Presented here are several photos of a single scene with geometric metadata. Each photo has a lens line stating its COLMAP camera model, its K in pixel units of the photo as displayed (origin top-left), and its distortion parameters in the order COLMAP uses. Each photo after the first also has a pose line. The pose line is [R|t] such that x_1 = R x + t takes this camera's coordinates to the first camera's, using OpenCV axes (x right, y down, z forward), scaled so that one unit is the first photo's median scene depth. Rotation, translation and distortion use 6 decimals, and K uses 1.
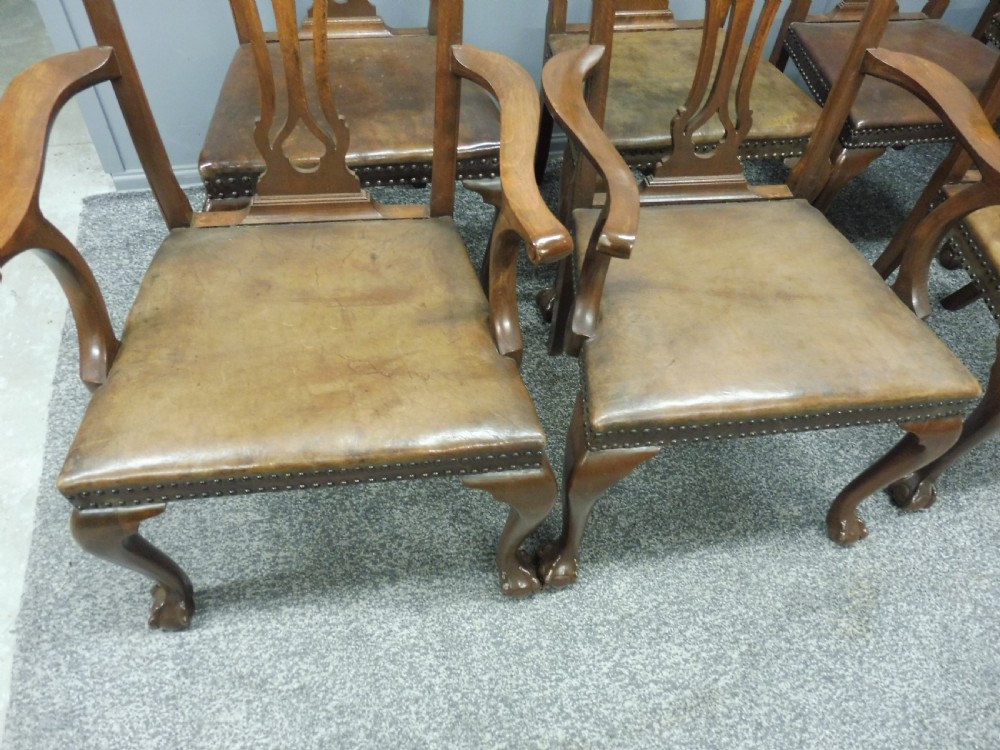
lens RADIAL K [[730.0, 0, 495.5], [0, 730.0, 380.8], [0, 0, 1]] dist [-0.077615, 0.052349]
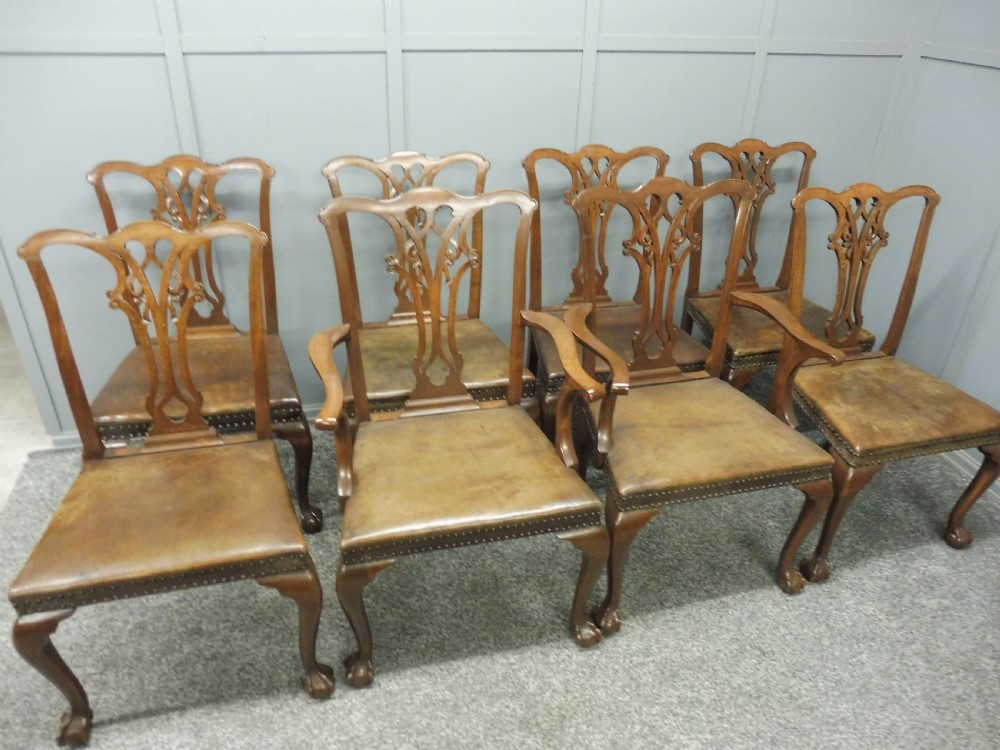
lens RADIAL K [[730.0, 0, 501.3], [0, 730.0, 377.2], [0, 0, 1]] dist [-0.077615, 0.052349]
pose [[0.998921, -0.046313, -0.003413, 0.452958], [0.041930, 0.931098, -0.362352, 0.189599], [0.019960, 0.361818, 0.932035, -0.408179]]
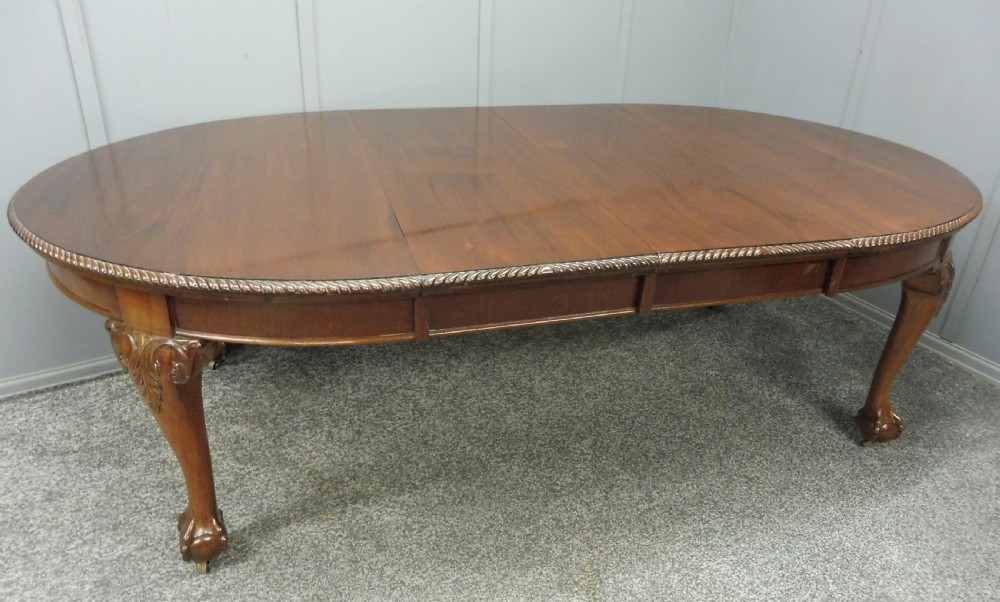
lens RADIAL K [[734.7, 0, 501.6], [0, 734.7, 295.6], [0, 0, 1]] dist [-0.056290, 0.024098]
pose [[0.952830, -0.166778, 0.253574, 0.127809], [0.253711, 0.896223, -0.363890, 0.282124], [-0.166570, 0.411060, 0.896261, -0.317787]]
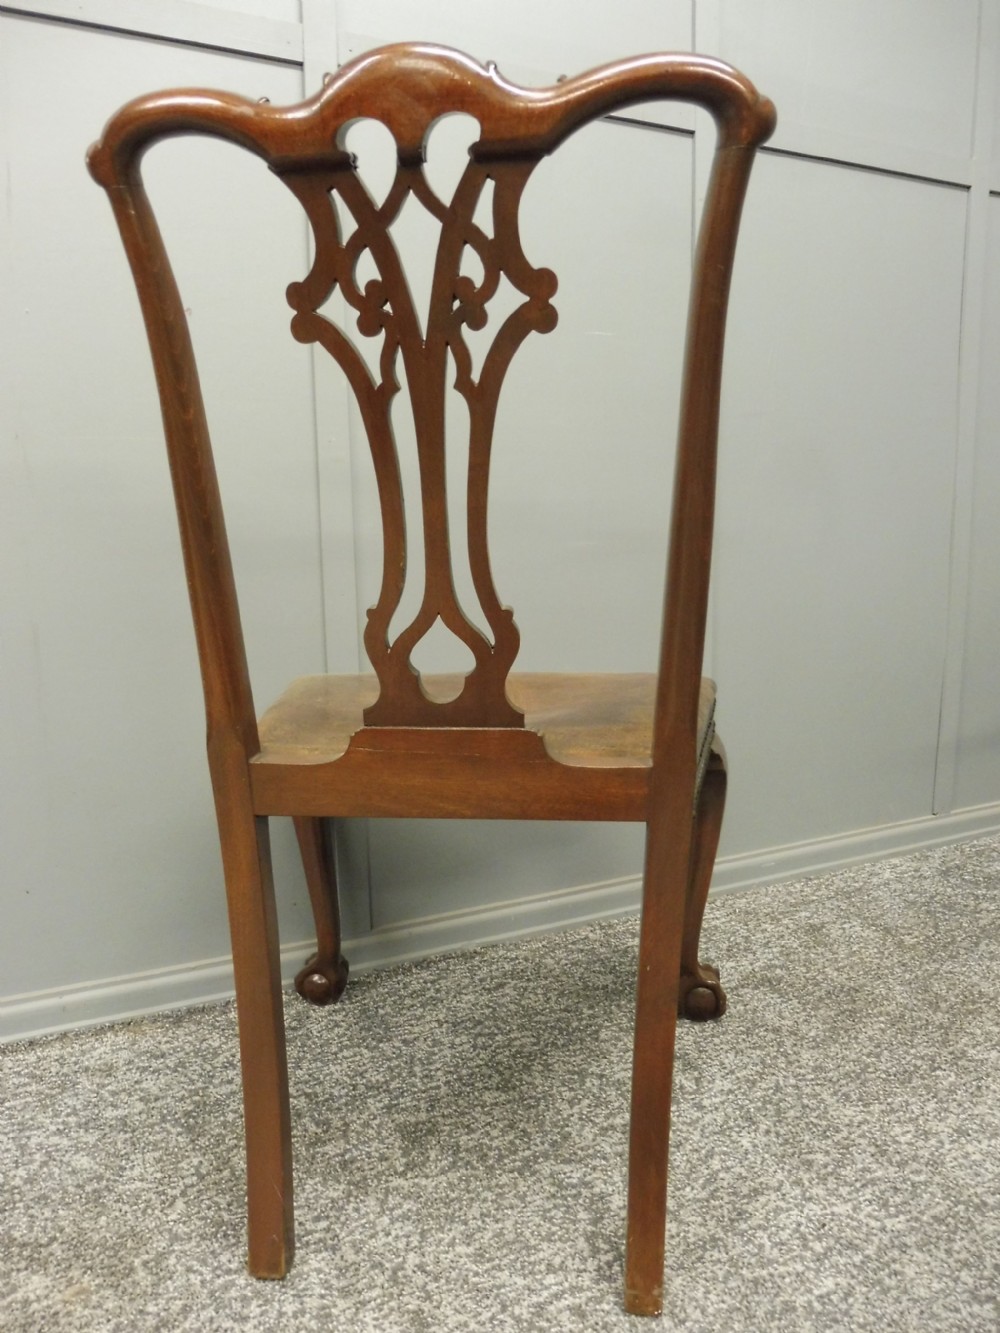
lens RADIAL K [[973.1, 0, 485.1], [0, 973.1, 672.3], [0, 0, 1]] dist [-0.077615, 0.052349]
pose [[0.978871, -0.115445, 0.168772, 0.171421], [0.198917, 0.728817, -0.655178, -0.002272], [-0.047367, 0.674906, 0.736382, 0.537105]]
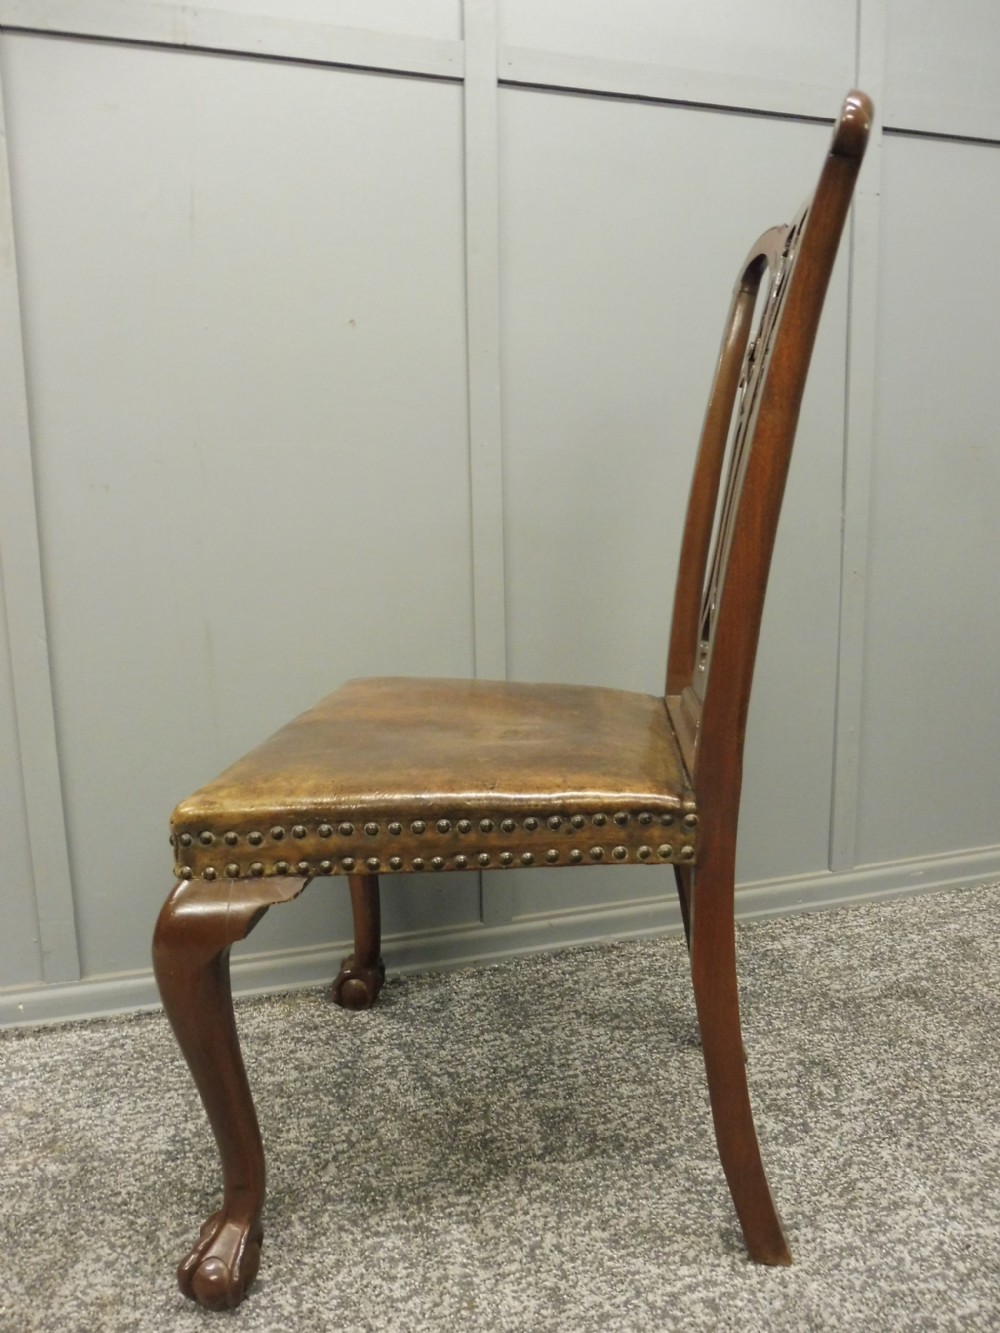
lens RADIAL K [[973.1, 0, 484.4], [0, 973.1, 674.5], [0, 0, 1]] dist [-0.077615, 0.052349]
pose [[0.994881, -0.096969, 0.028440, 0.159267], [0.091170, 0.739915, -0.666494, 0.004664], [0.043586, 0.665675, 0.744968, 0.514514]]
